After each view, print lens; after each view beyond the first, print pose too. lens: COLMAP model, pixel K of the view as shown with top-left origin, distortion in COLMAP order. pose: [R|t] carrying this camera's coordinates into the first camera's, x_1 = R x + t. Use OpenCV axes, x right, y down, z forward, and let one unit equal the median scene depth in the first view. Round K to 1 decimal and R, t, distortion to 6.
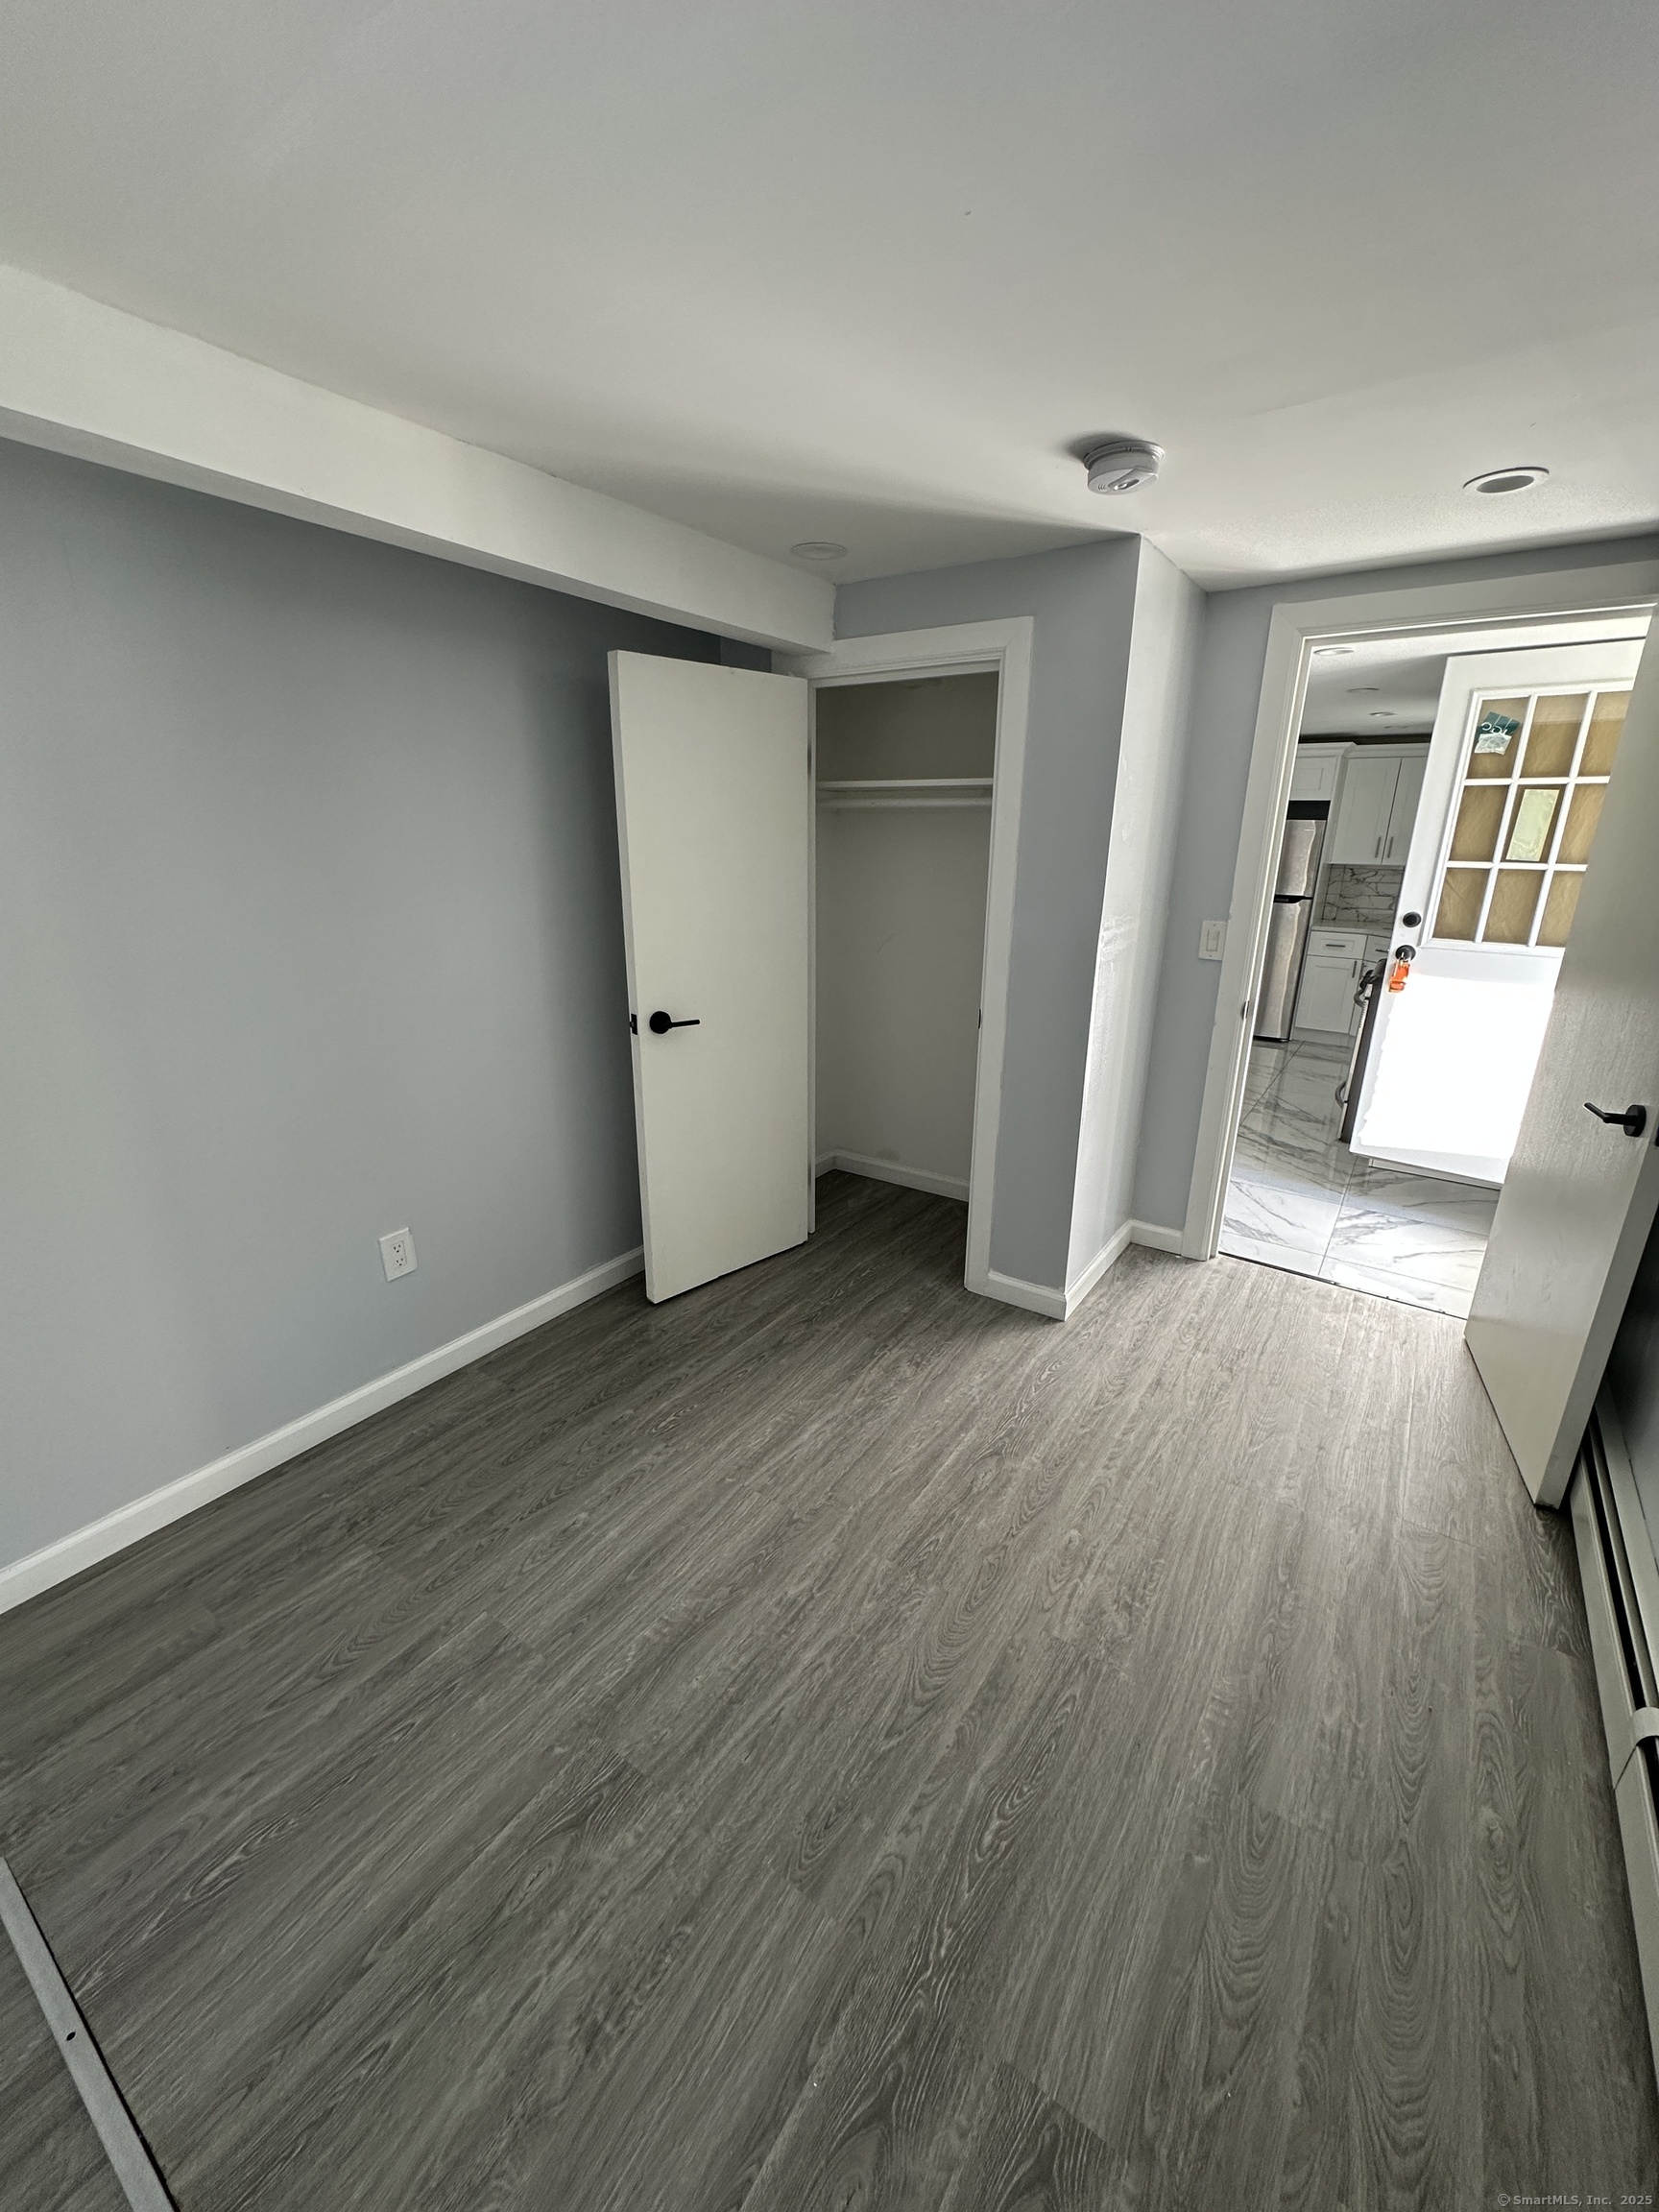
lens RADIAL K [[885.1, 0, 834.0], [0, 885.1, 1098.5], [0, 0, 1]] dist [-0.003012, 0.000417]
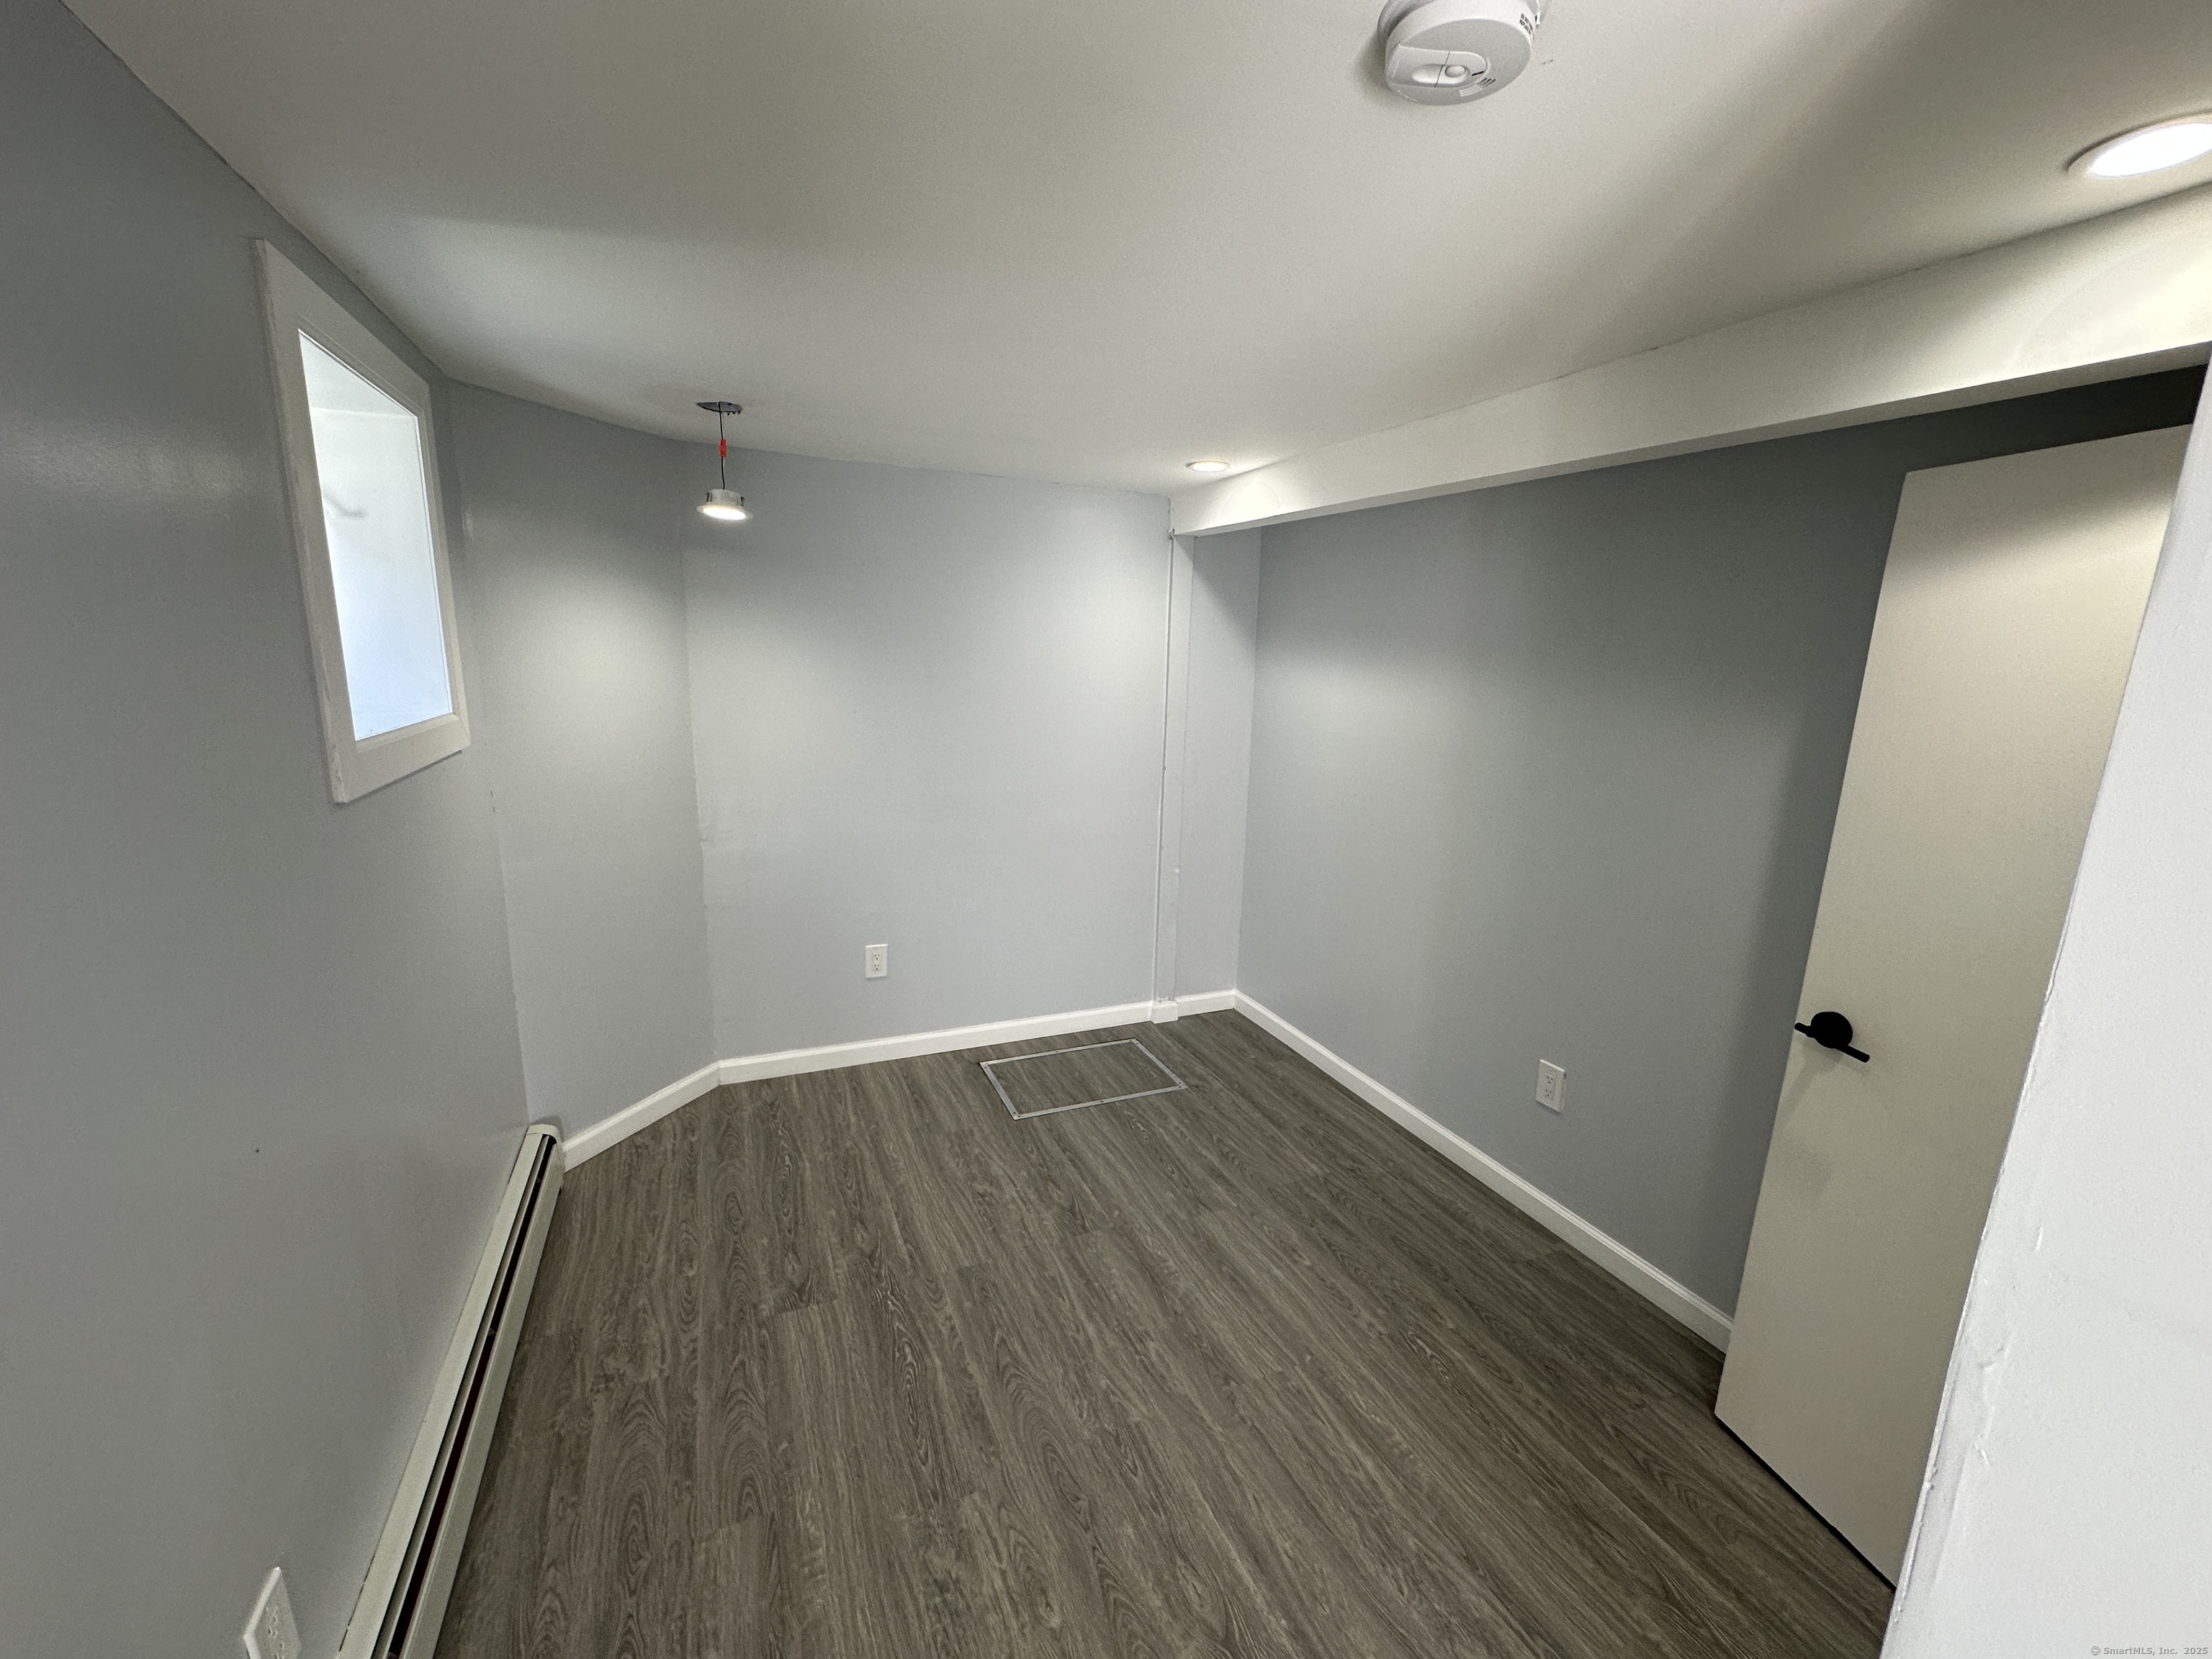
lens RADIAL K [[885.1, 0, 1110.7], [0, 885.1, 826.0], [0, 0, 1]] dist [-0.003012, 0.000417]
pose [[-0.520976, 0.143212, -0.841472, 0.844802], [-0.286865, 0.899108, 0.330626, -0.406551], [0.803923, 0.413637, -0.427331, 1.168571]]
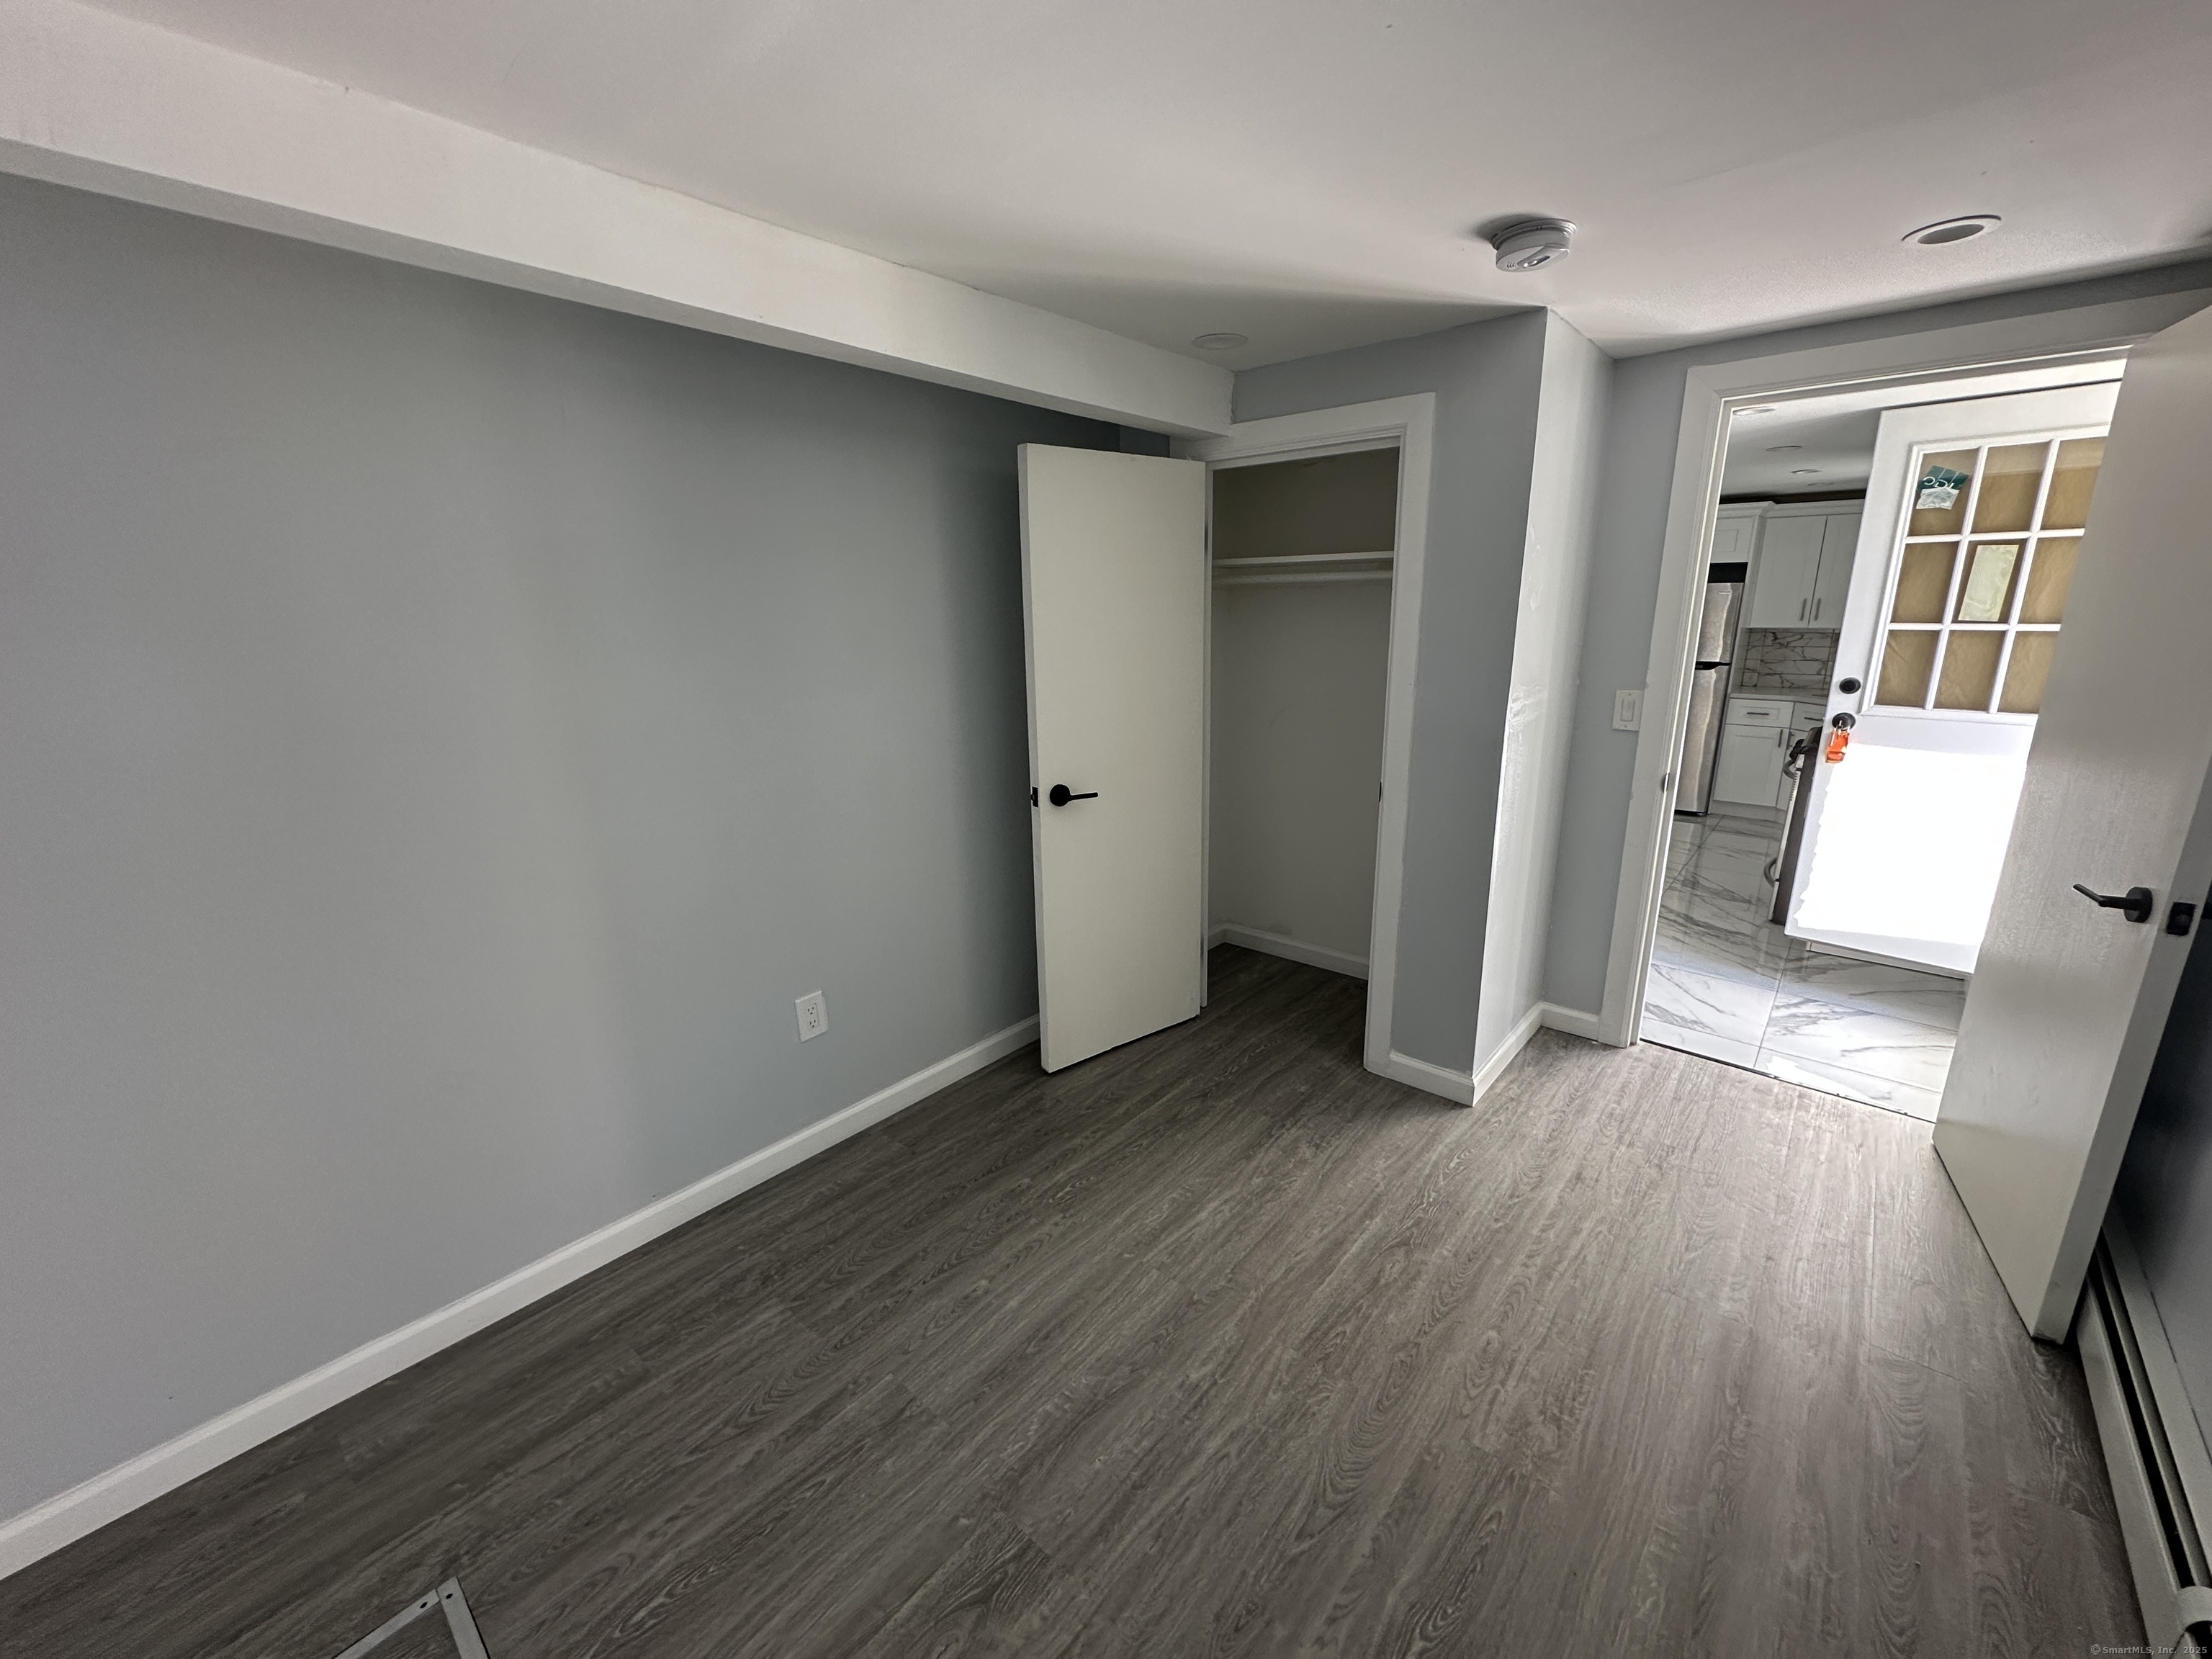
lens RADIAL K [[885.1, 0, 1112.9], [0, 885.1, 821.1], [0, 0, 1]] dist [-0.003012, 0.000417]
pose [[0.993571, 0.004040, -0.113136, -0.028485], [-0.010369, 0.998410, -0.055408, 0.000729], [0.112732, 0.056225, 0.992033, -0.013319]]
